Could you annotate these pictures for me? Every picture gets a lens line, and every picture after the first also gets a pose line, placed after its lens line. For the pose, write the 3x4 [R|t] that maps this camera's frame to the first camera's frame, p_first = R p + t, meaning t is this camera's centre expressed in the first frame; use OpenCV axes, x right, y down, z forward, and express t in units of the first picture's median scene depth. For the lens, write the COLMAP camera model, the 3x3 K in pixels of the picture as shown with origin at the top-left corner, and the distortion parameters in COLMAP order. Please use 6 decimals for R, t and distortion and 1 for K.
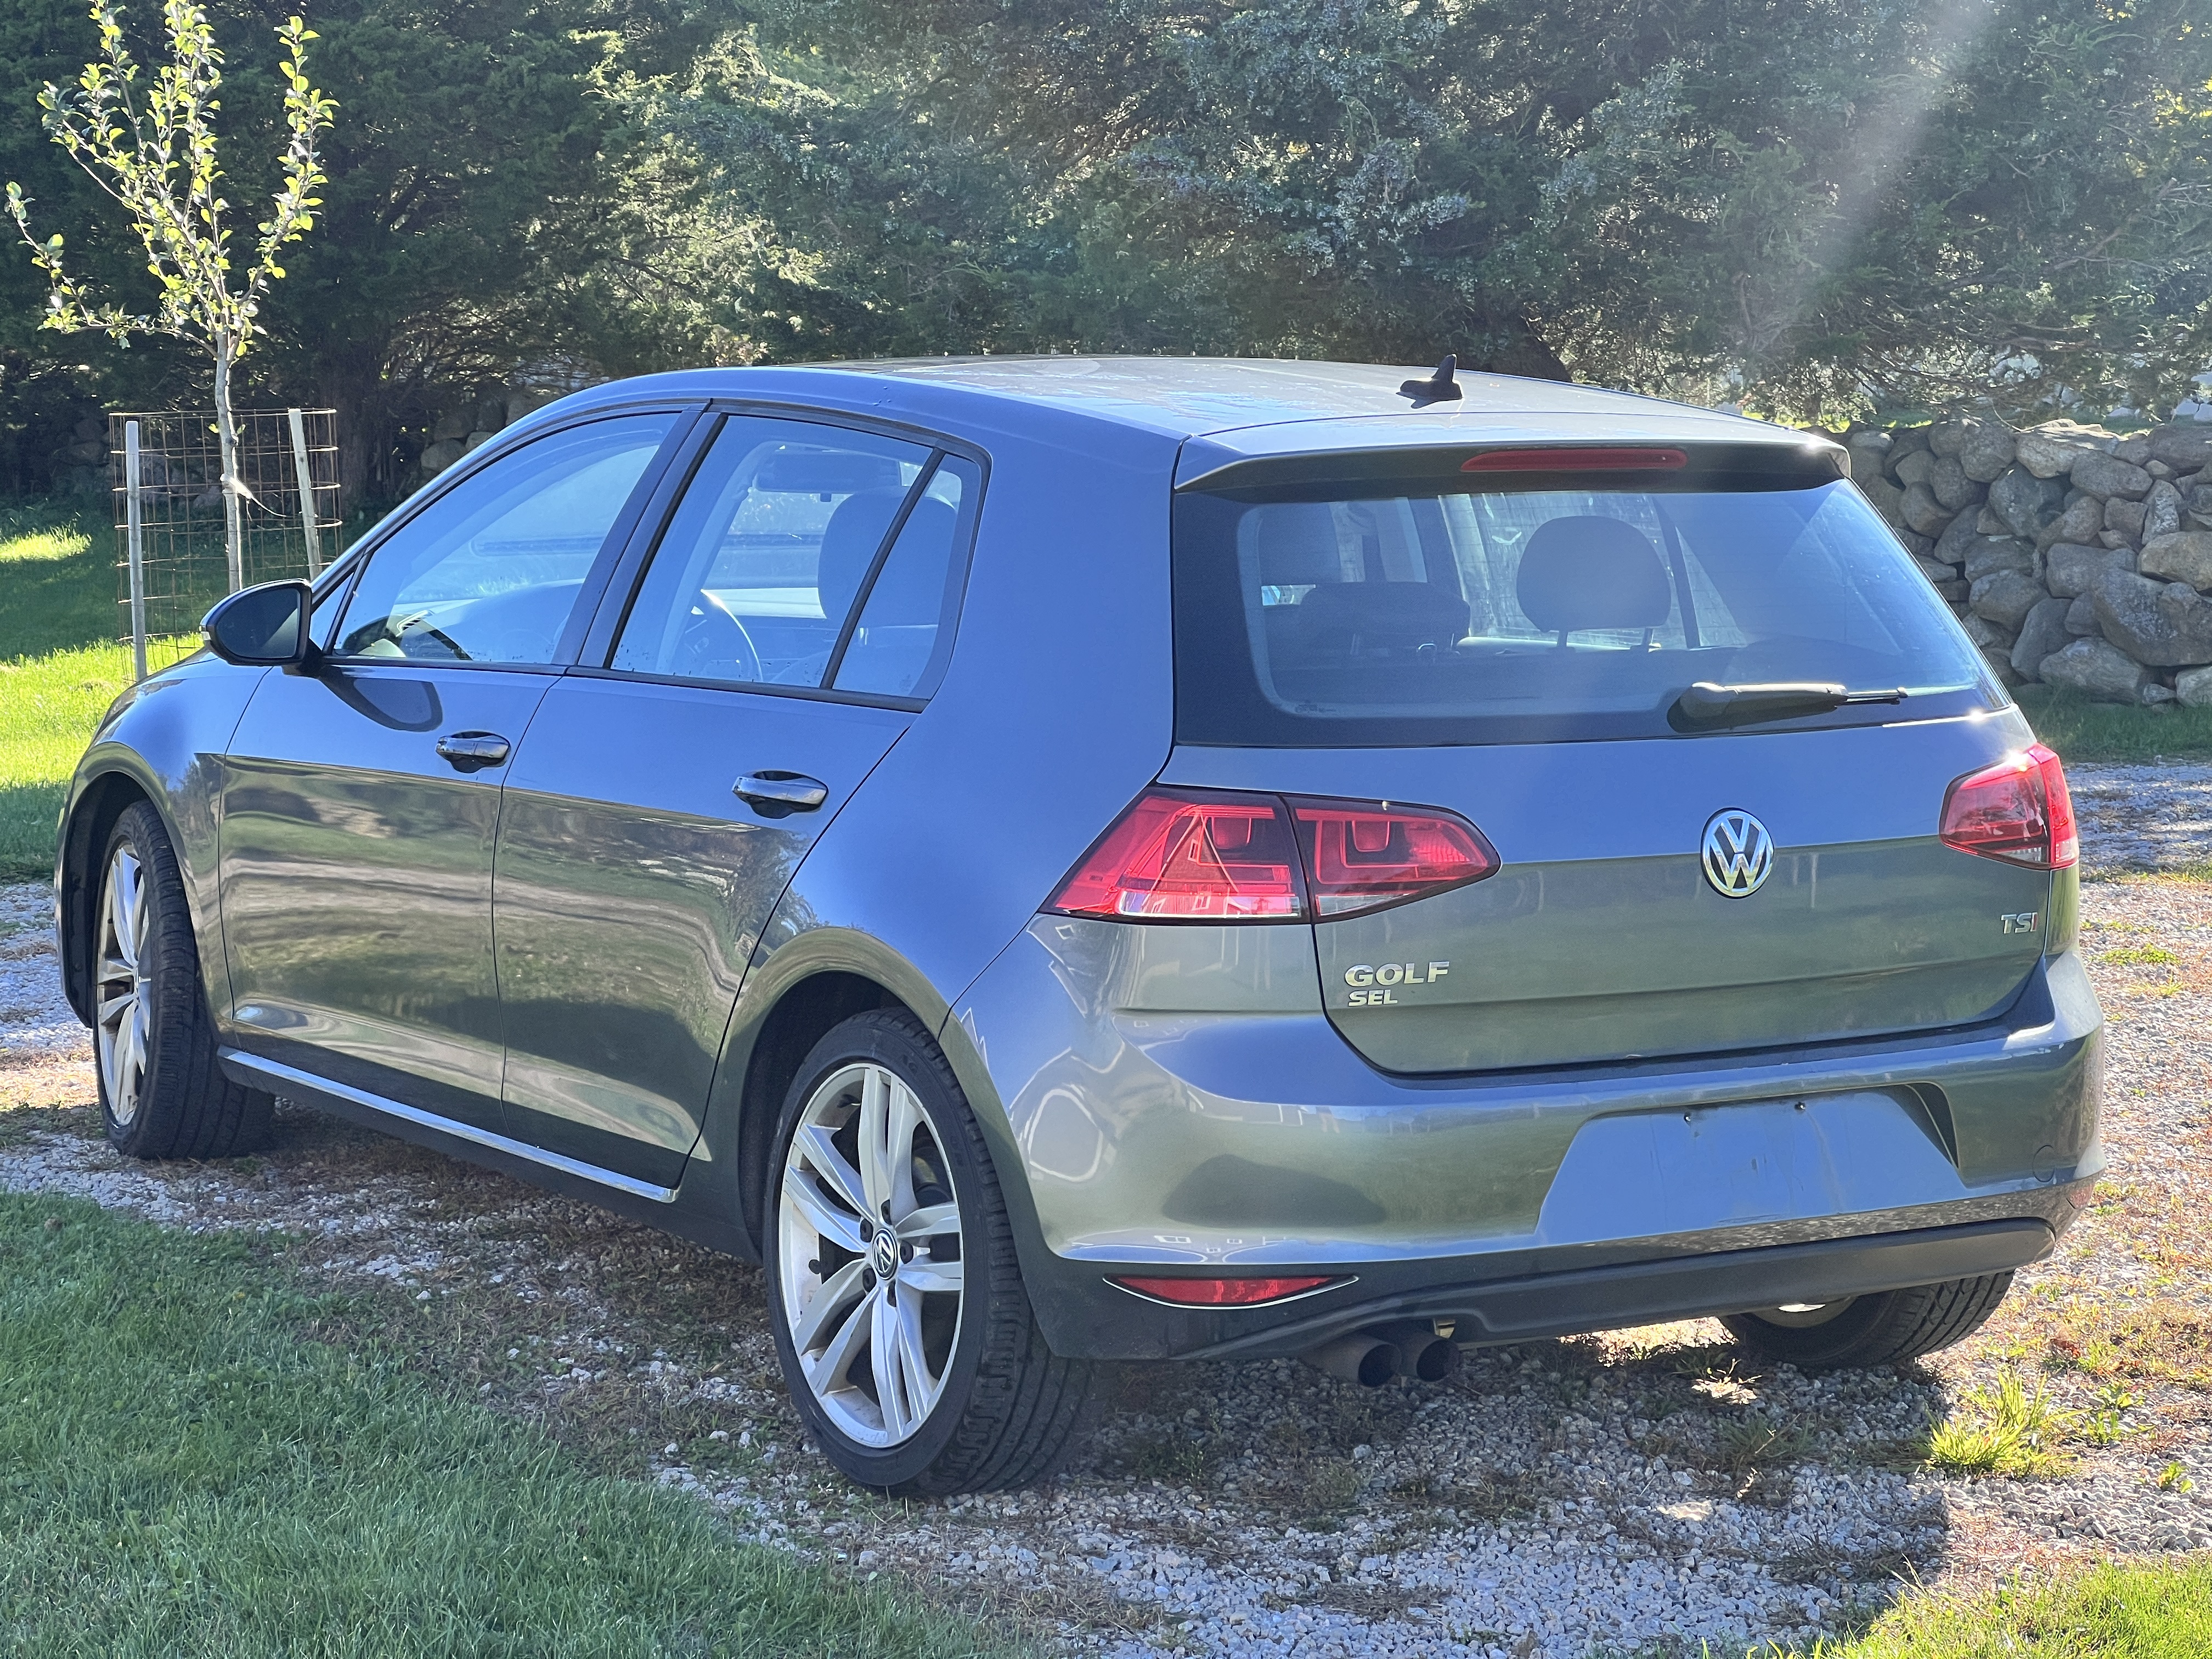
lens RADIAL K [[4825.7, 0, 1106.0], [0, 4825.7, 829.5], [0, 0, 1]] dist [0.055825, 1.864260]
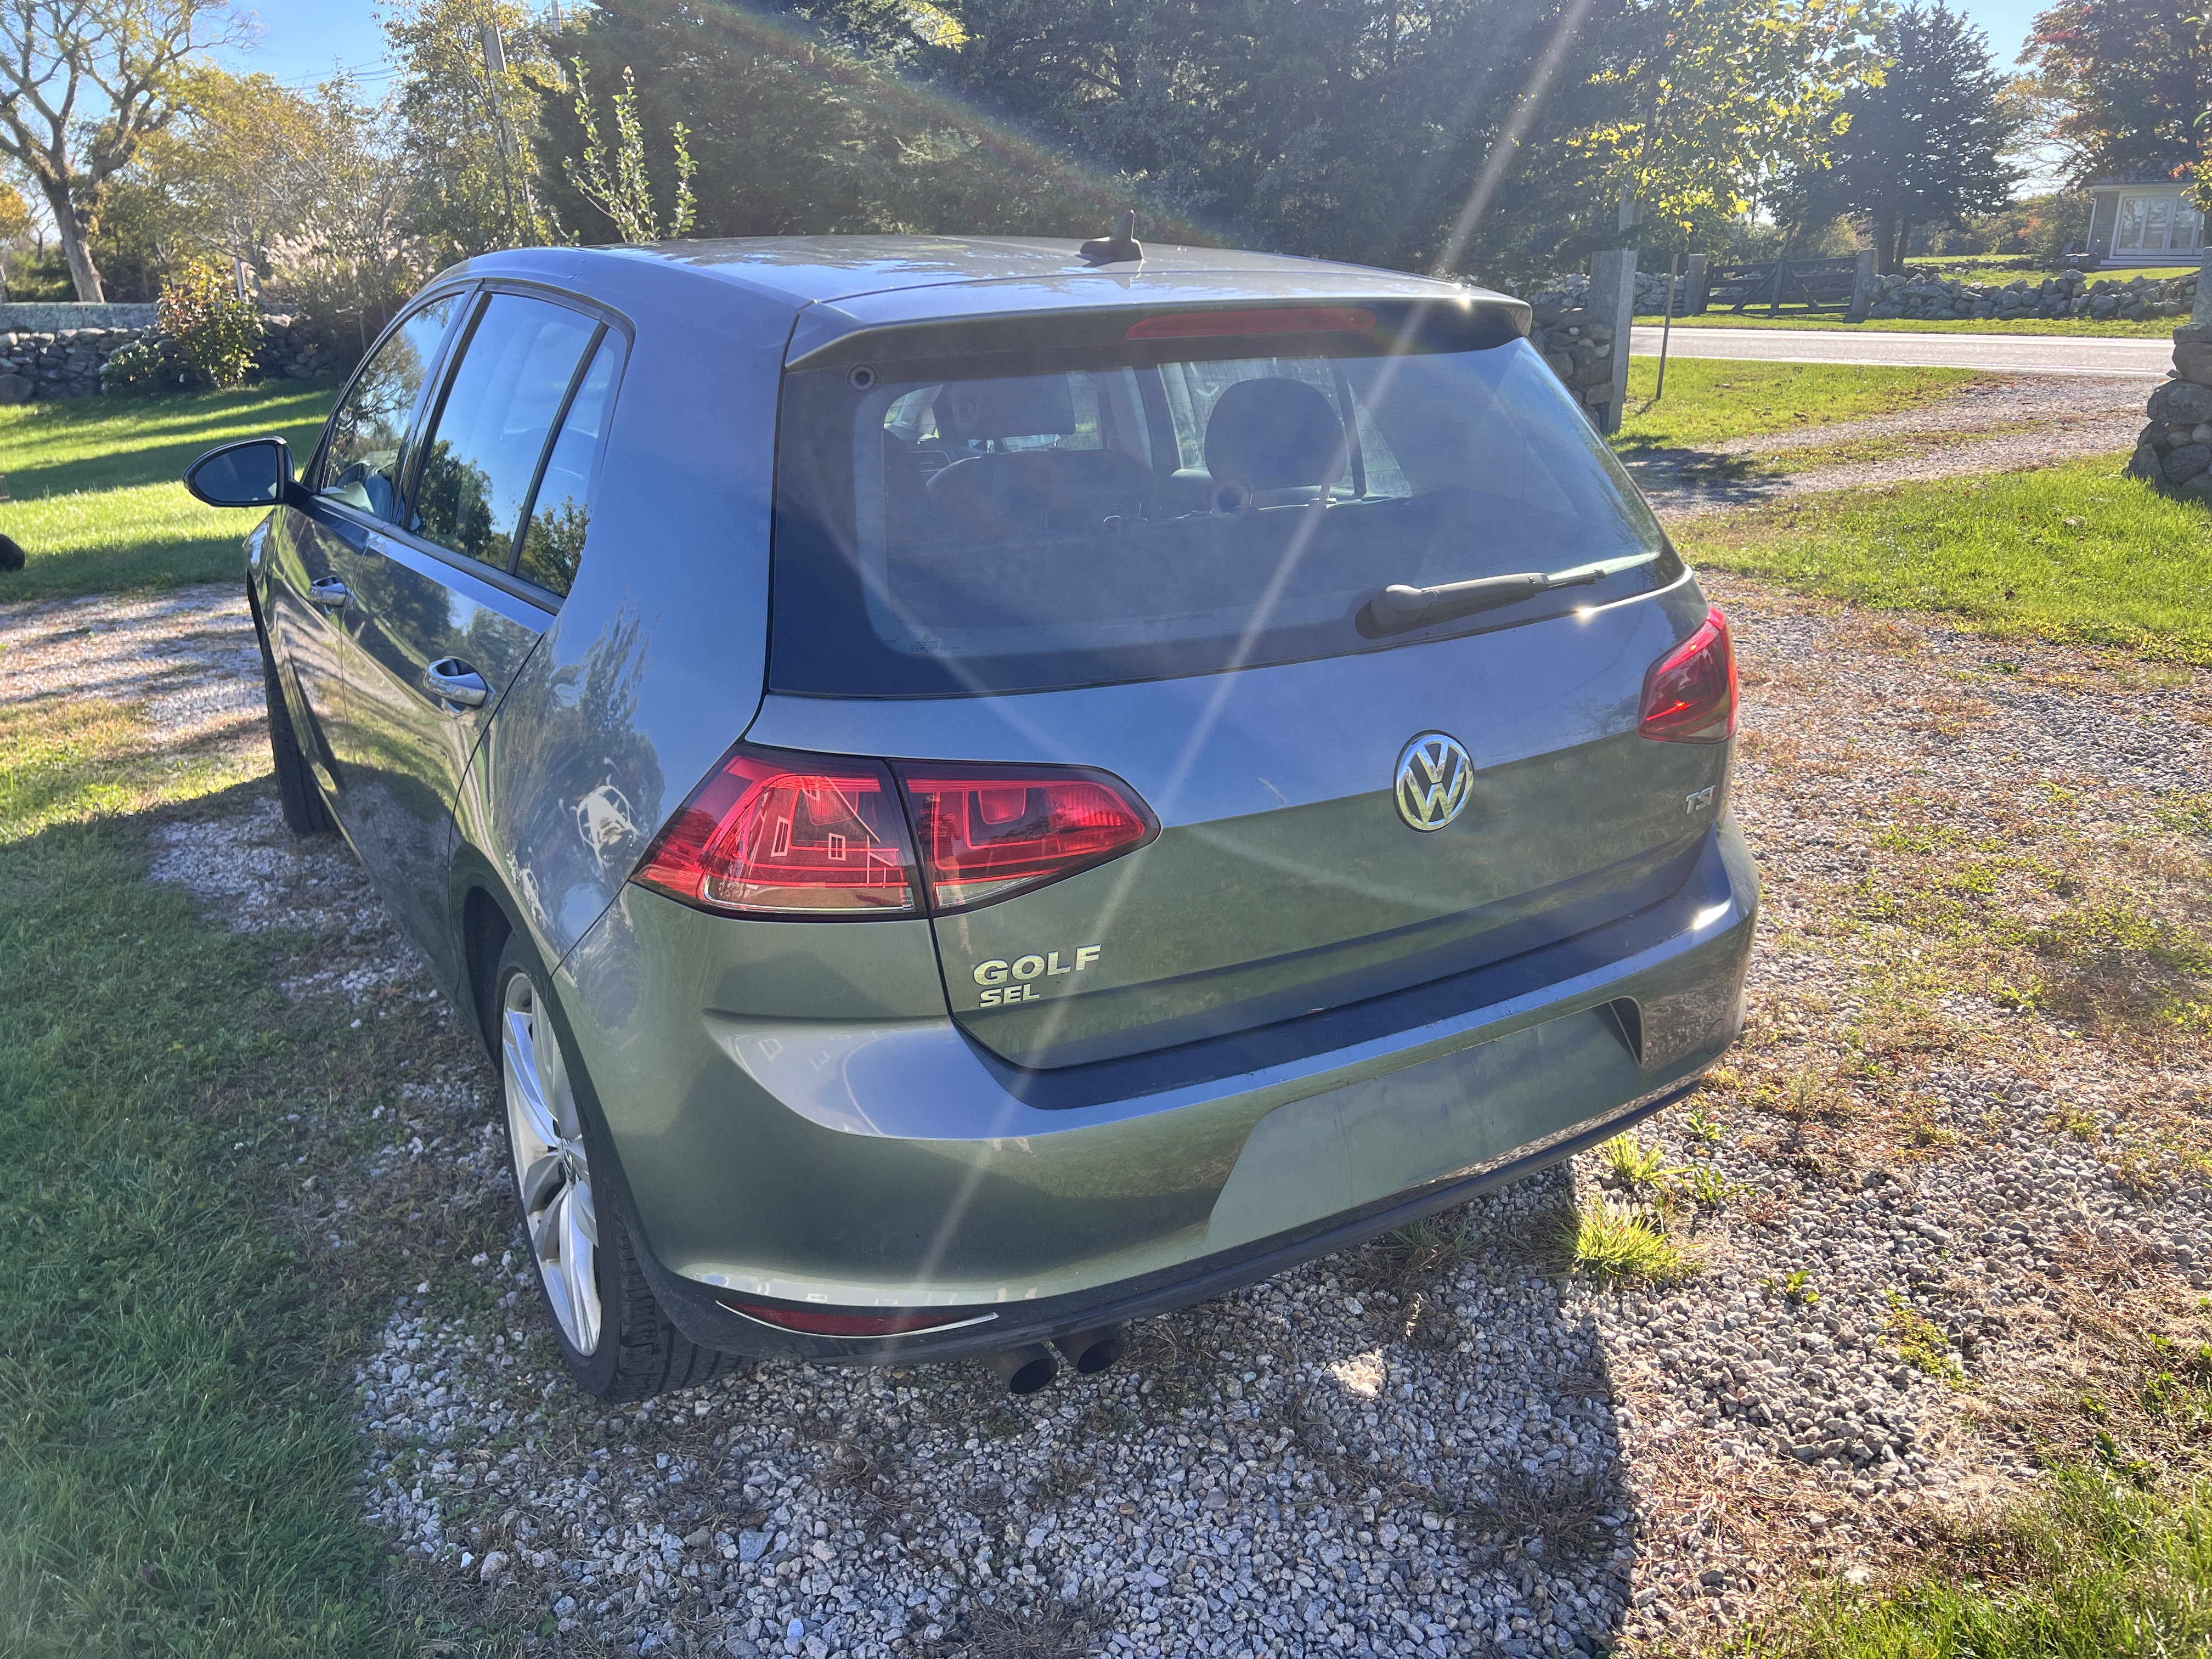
lens RADIAL K [[1647.2, 0, 1106.0], [0, 1647.2, 829.5], [0, 0, 1]] dist [0.039164, -0.036199]
pose [[0.999822, -0.017657, -0.006573, 0.065500], [0.018661, 0.976118, 0.216439, -0.048475], [0.002595, -0.216523, 0.976274, 0.637300]]
